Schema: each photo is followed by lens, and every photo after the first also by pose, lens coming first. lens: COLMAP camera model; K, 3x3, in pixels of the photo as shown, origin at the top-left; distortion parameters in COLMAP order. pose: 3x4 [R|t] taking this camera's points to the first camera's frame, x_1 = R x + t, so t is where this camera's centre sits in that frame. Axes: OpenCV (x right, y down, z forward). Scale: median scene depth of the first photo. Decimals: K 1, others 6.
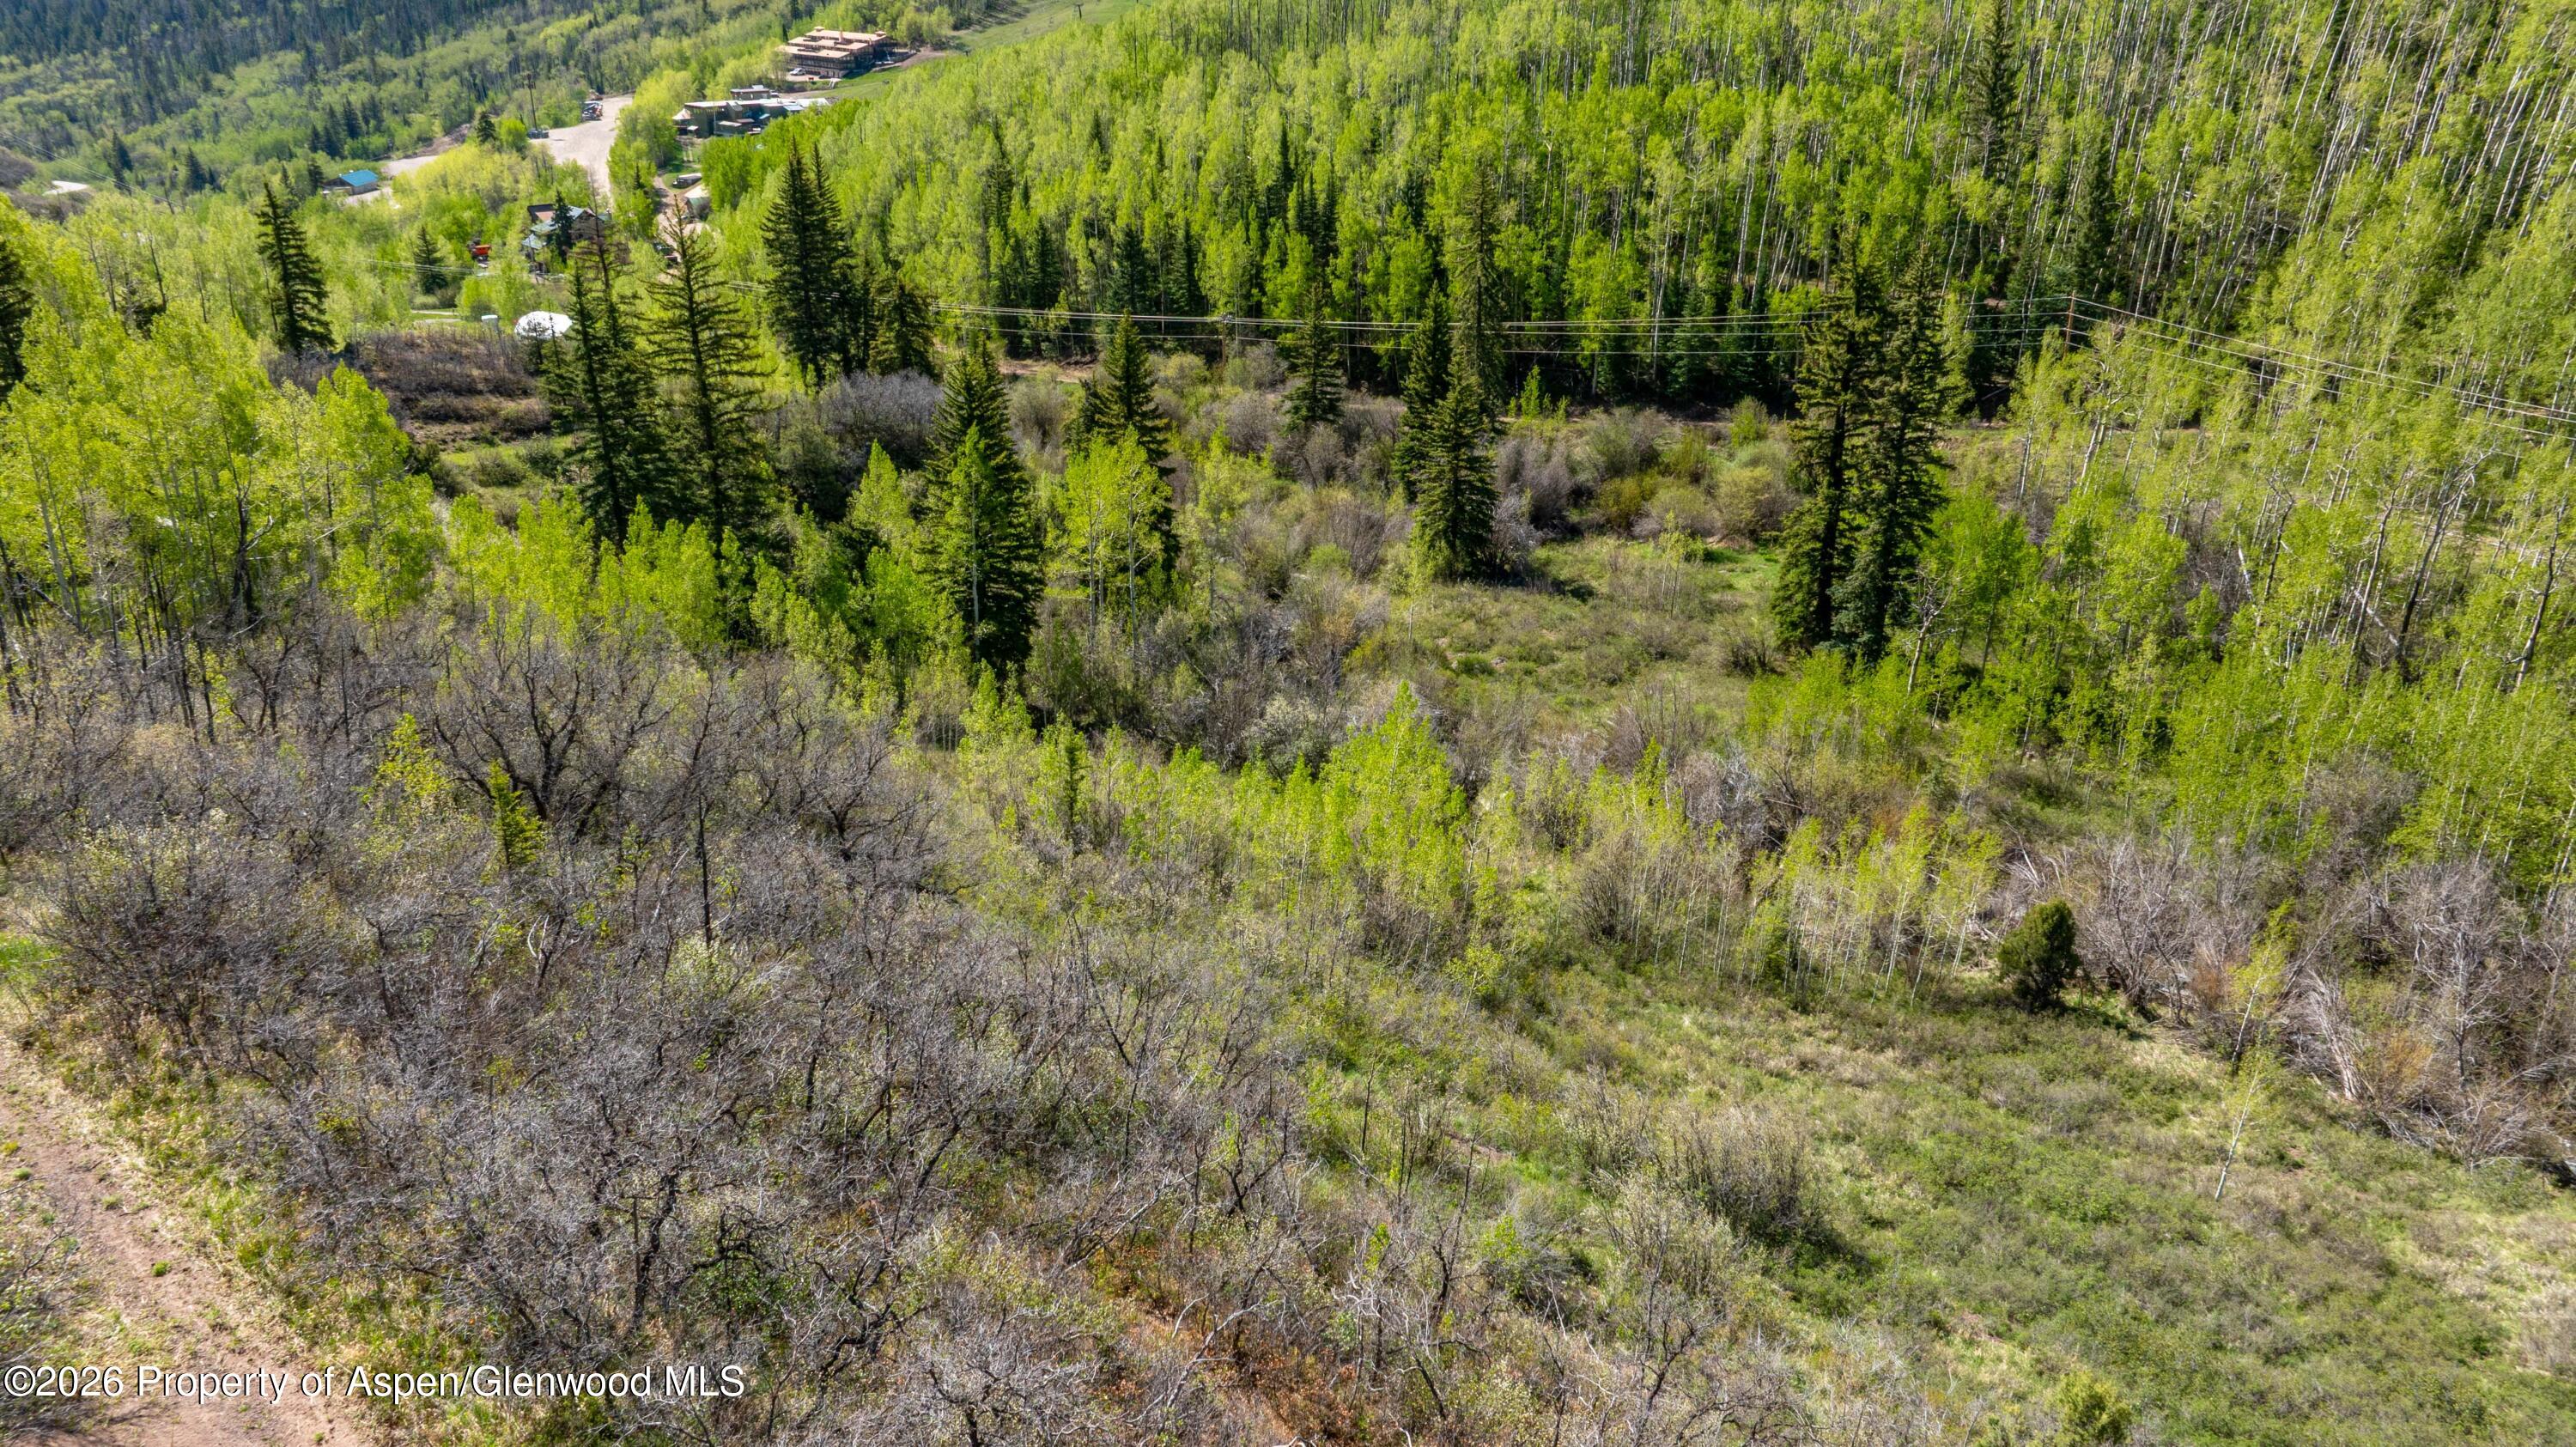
lens RADIAL K [[1833.5, 0, 1322.0], [0, 1833.5, 672.4], [0, 0, 1]] dist [-0.052436, 0.053871]
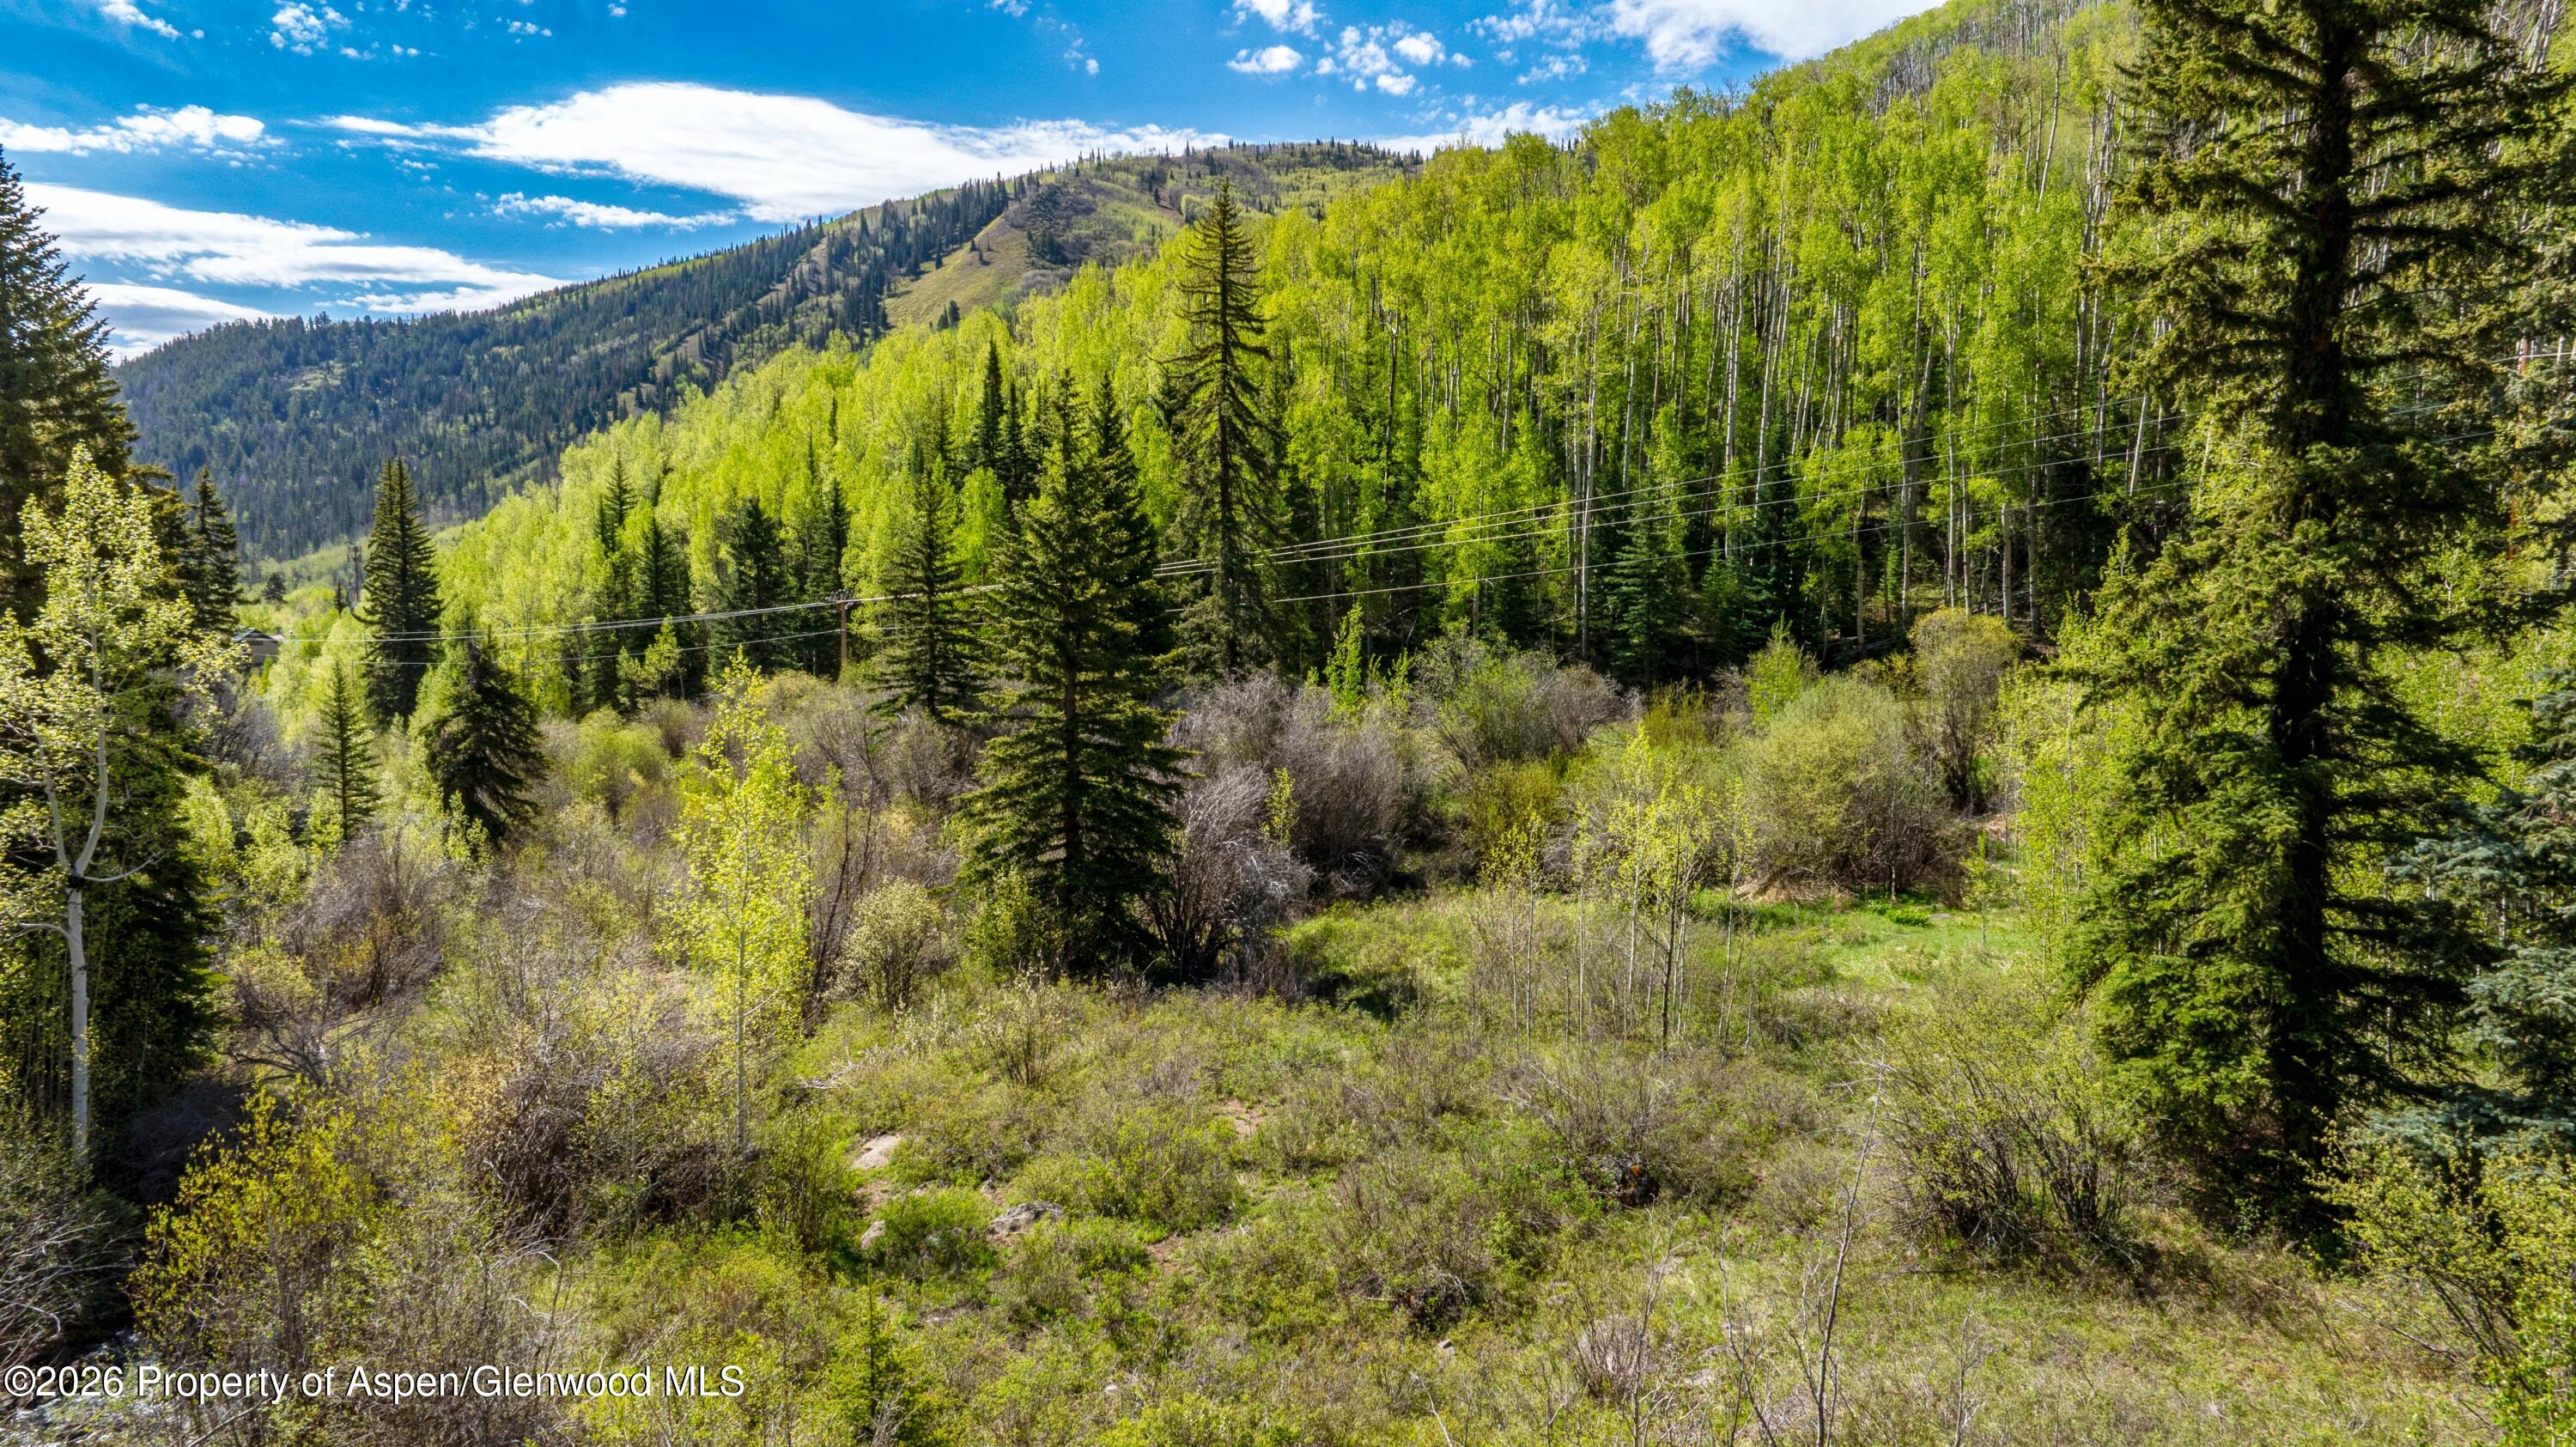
lens RADIAL K [[1833.5, 0, 1322.0], [0, 1833.5, 672.4], [0, 0, 1]] dist [-0.052436, 0.053871]
pose [[0.999490, -0.002159, 0.031847, 0.110148], [0.011152, 0.958457, -0.285019, -0.005091], [-0.029908, 0.285229, 0.957993, 0.613723]]
